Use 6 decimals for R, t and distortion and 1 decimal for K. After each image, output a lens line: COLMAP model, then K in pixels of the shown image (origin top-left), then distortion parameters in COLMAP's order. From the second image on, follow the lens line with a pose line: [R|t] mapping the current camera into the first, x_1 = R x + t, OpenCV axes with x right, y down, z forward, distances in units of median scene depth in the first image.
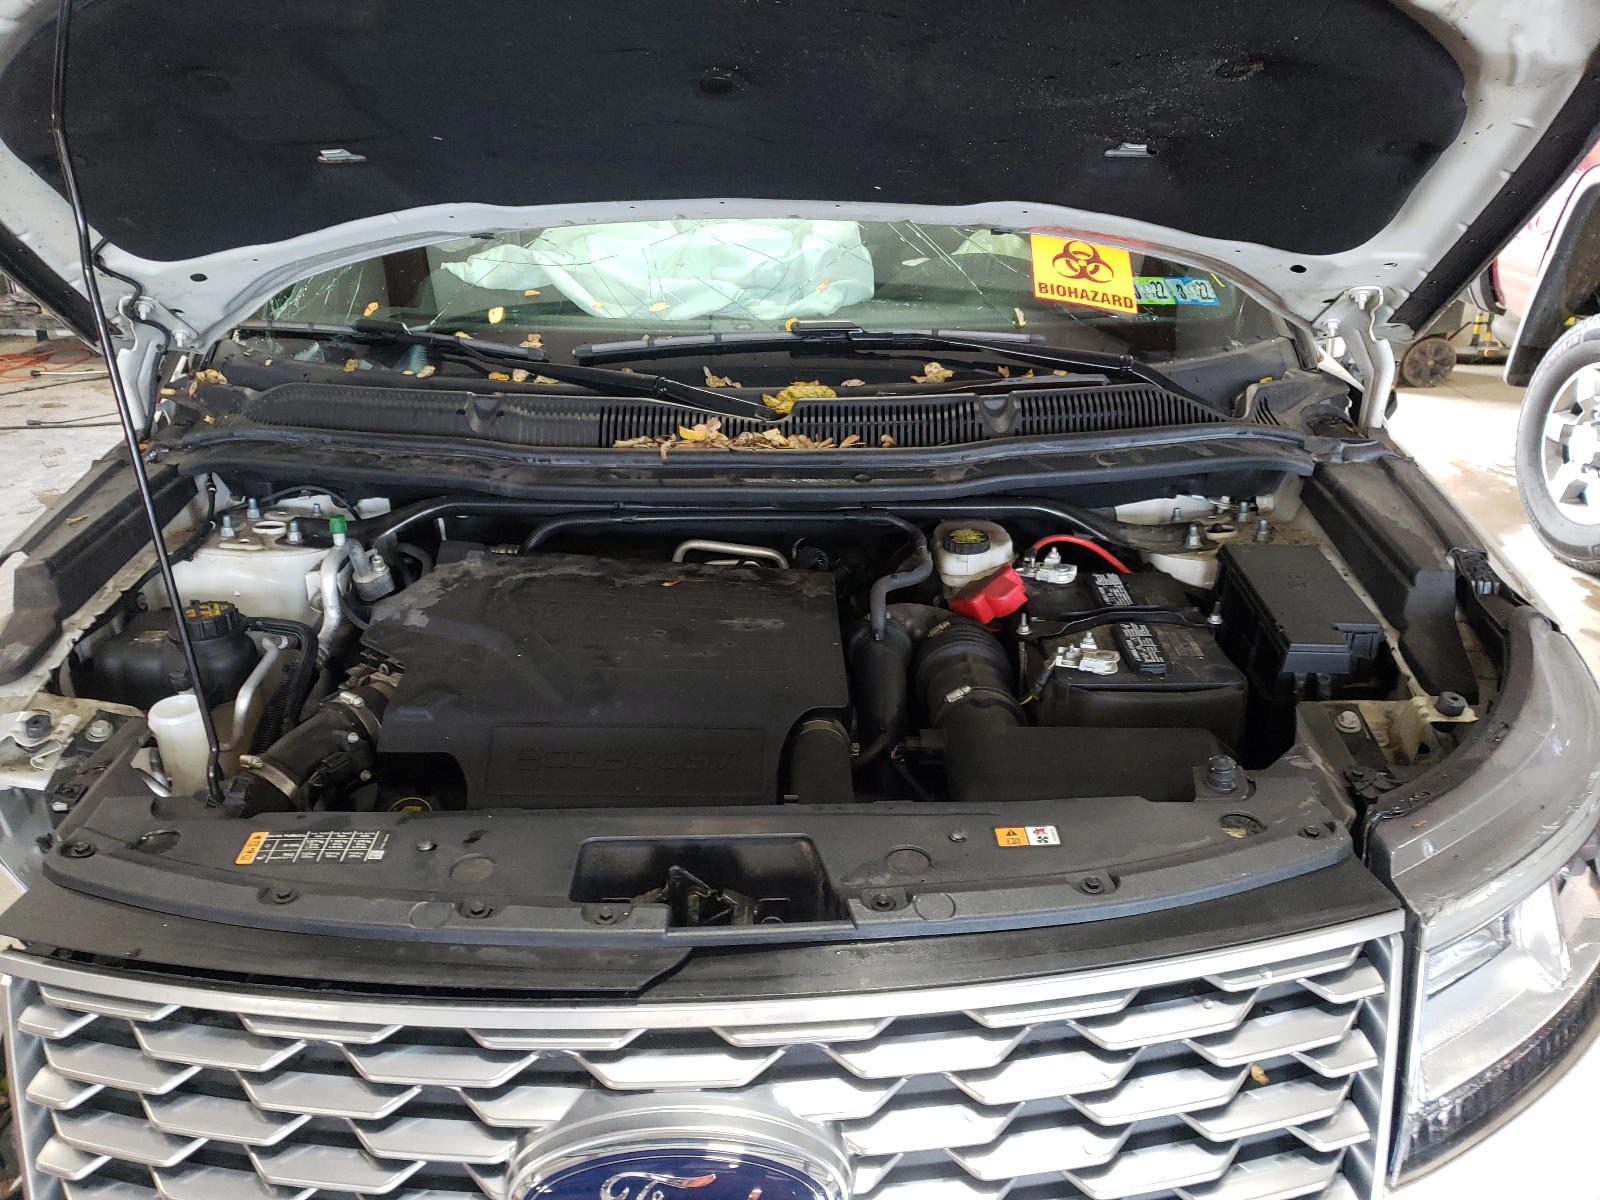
lens RADIAL K [[1237.7, 0, 800.0], [0, 1237.7, 600.0], [0, 0, 1]] dist [0.039030, 0.003729]
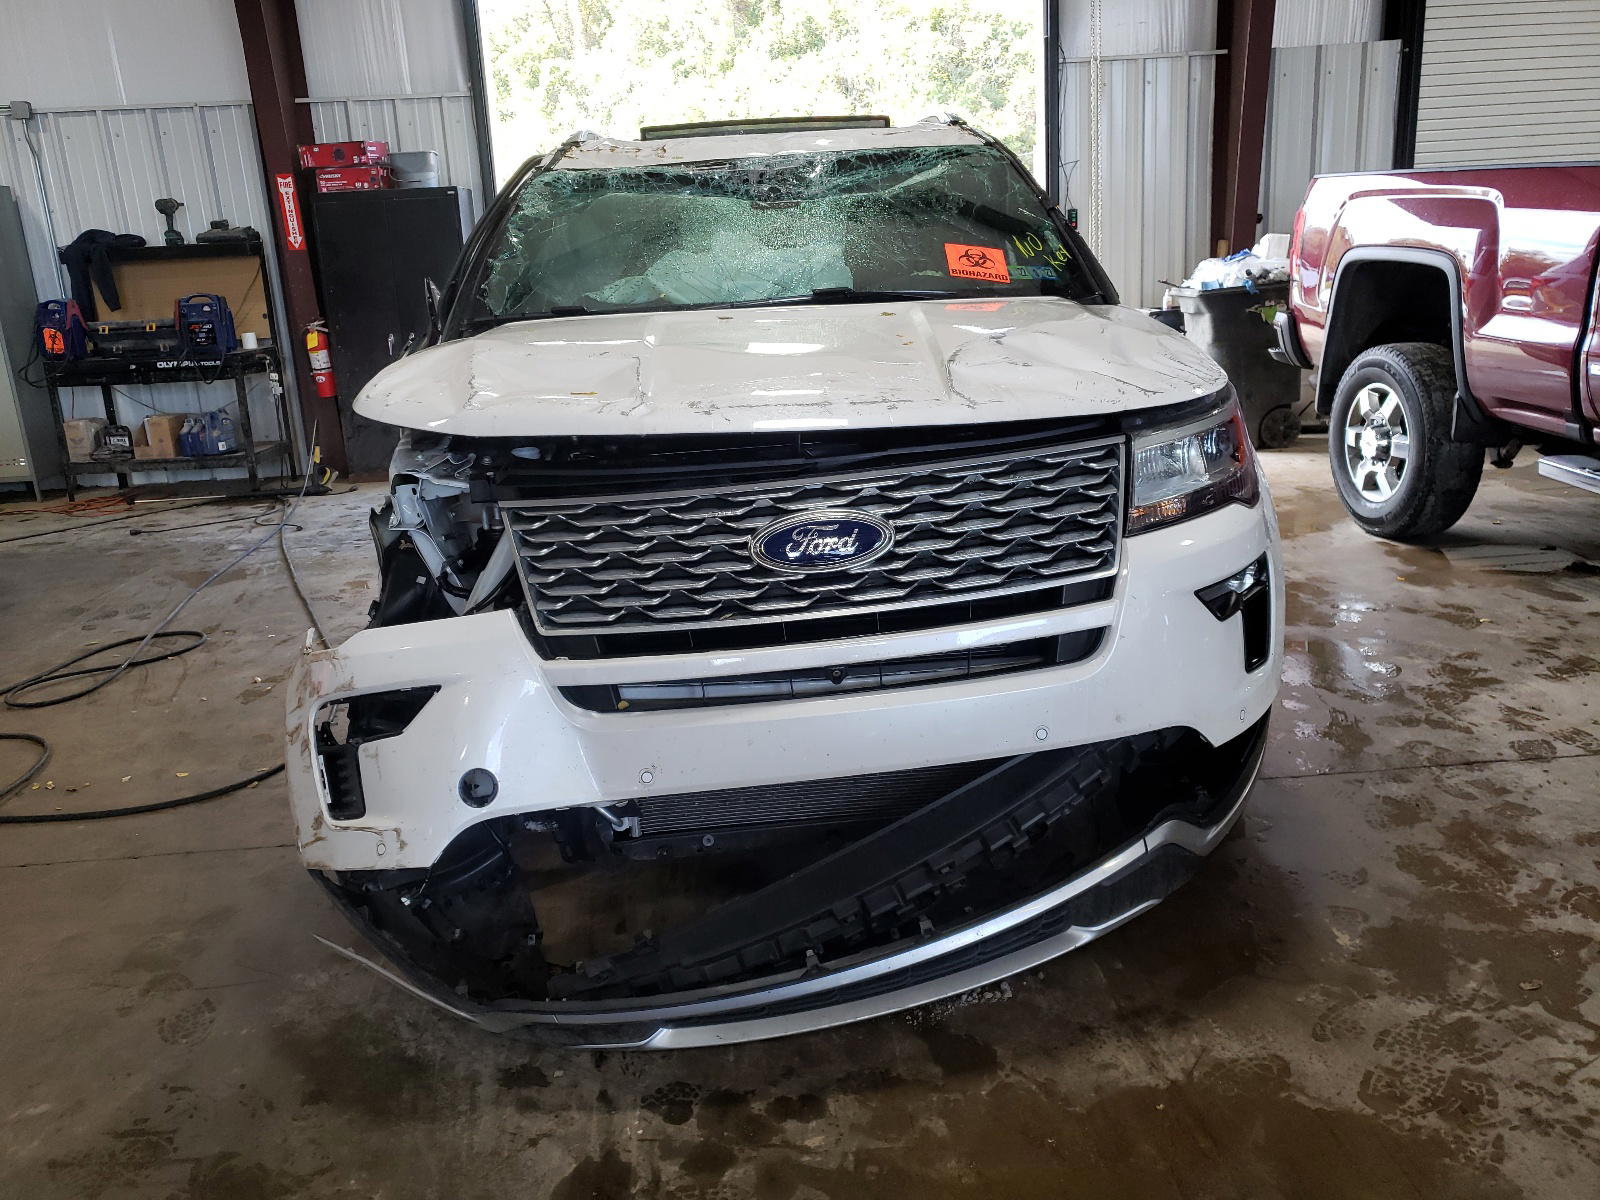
lens RADIAL K [[1257.6, 0, 801.7], [0, 1257.6, 577.2], [0, 0, 1]] dist [0.017314, 0.007891]
pose [[0.997042, -0.062310, 0.044988, -0.052392], [0.069016, 0.983466, -0.167423, 0.195321], [-0.033812, 0.170033, 0.984858, -0.278491]]
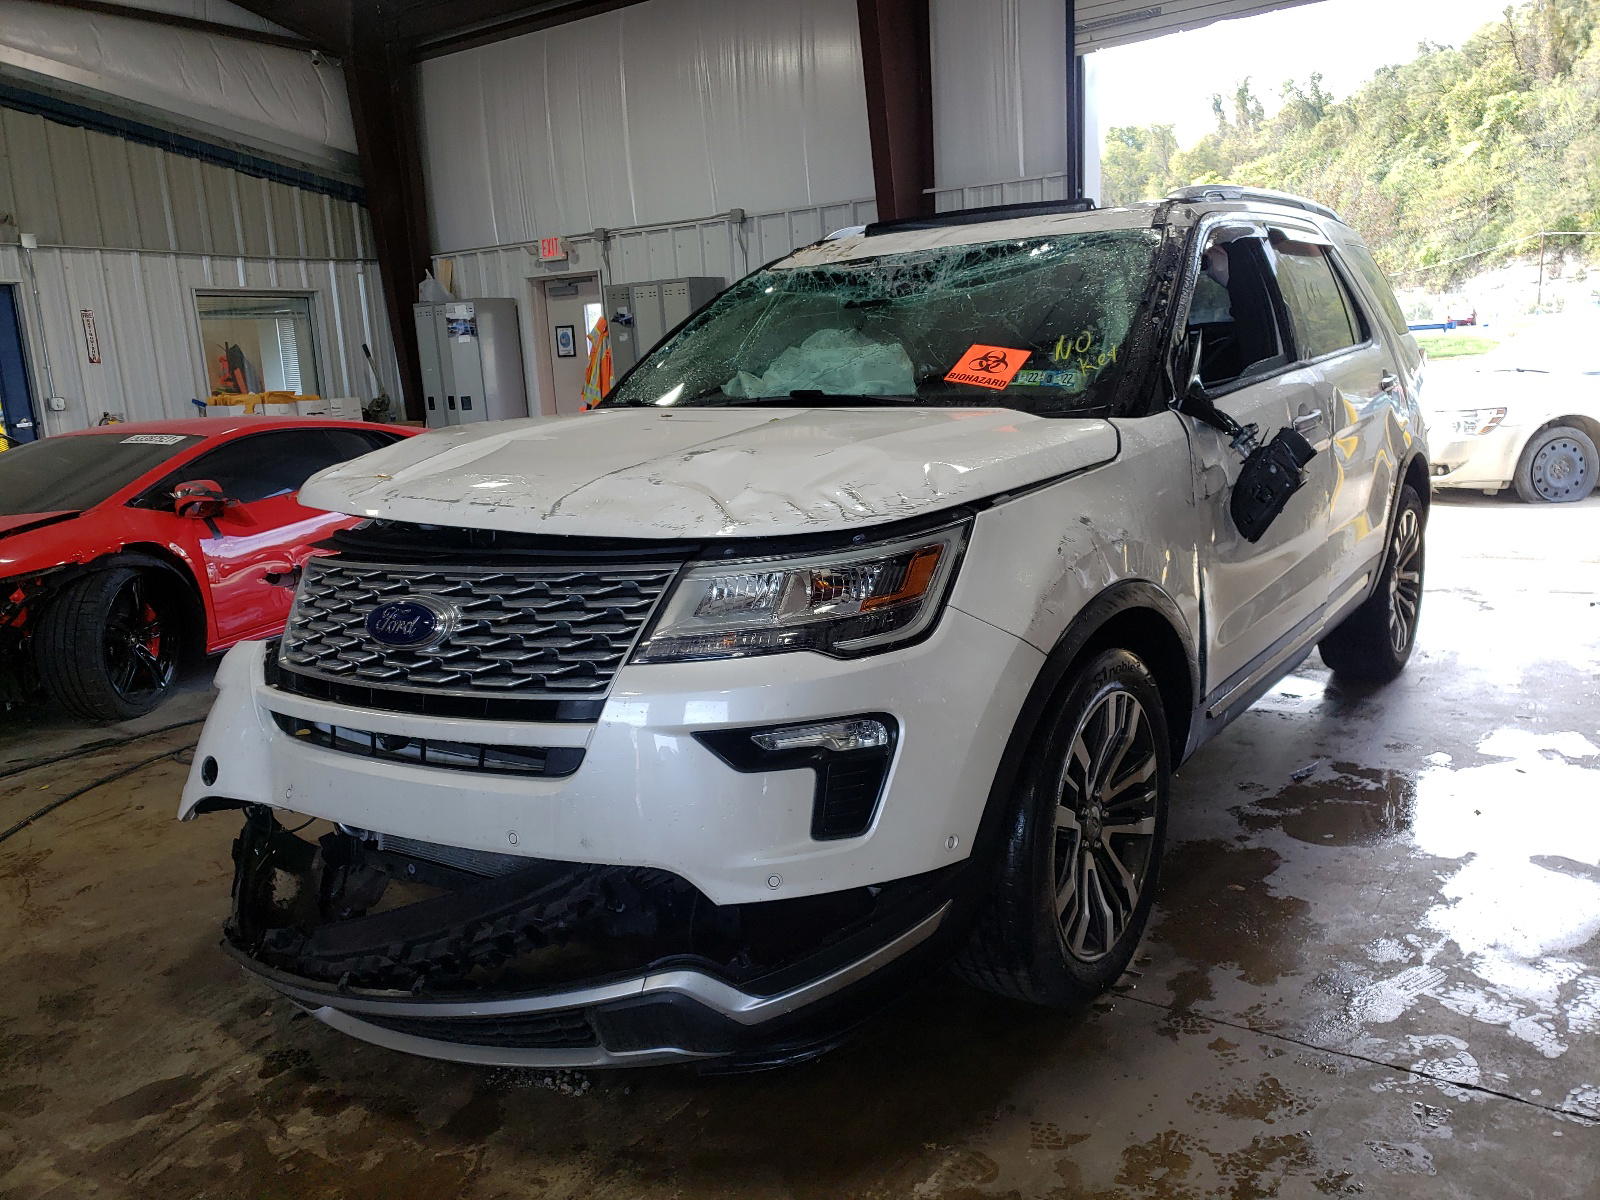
lens RADIAL K [[1270.7, 0, 800.0], [0, 1270.7, 600.0], [0, 0, 1]] dist [0.009153, 0.005520]
pose [[0.814732, 0.071939, -0.575358, 0.455255], [-0.192797, 0.969426, -0.151798, 0.140810], [0.546847, 0.234602, 0.803691, -0.156605]]
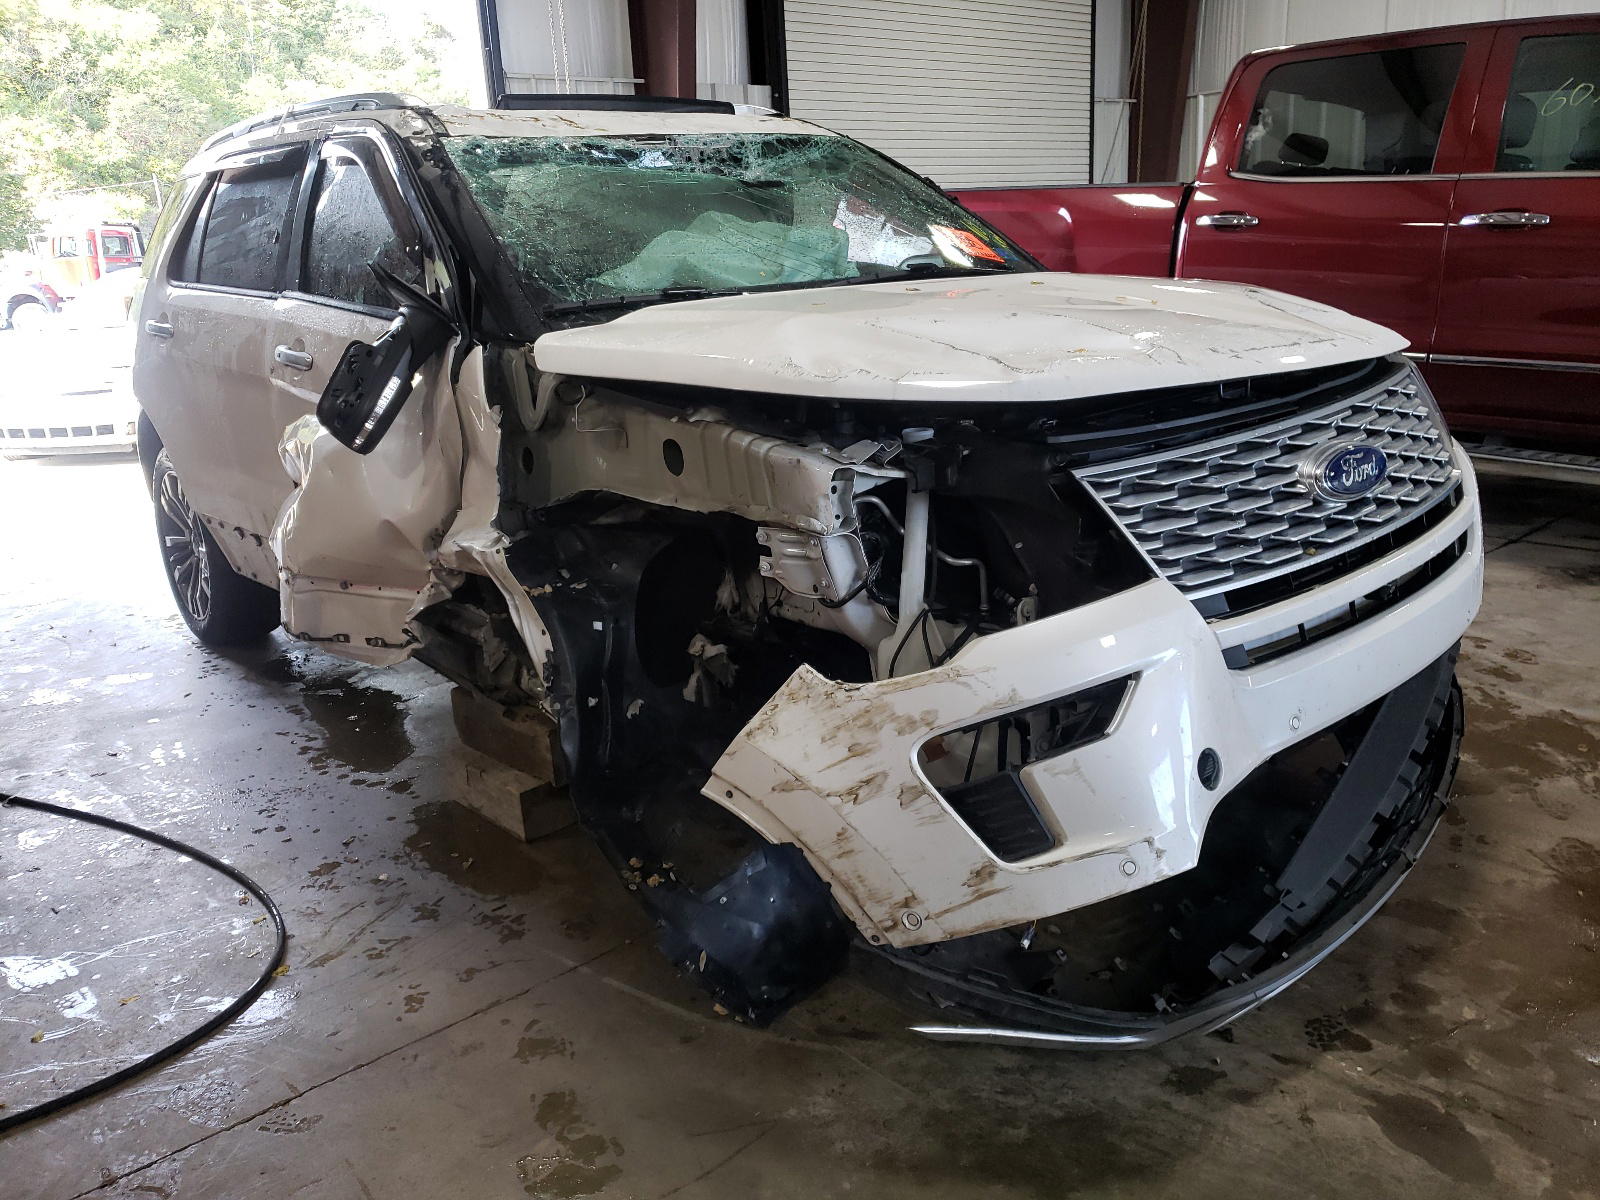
lens RADIAL K [[1237.7, 0, 800.0], [0, 1237.7, 600.0], [0, 0, 1]] dist [0.039030, 0.003729]
pose [[0.758008, -0.217117, 0.615048, -0.532787], [0.314756, 0.947670, -0.053382, 0.105417], [-0.571273, 0.234054, 0.786680, -0.058244]]
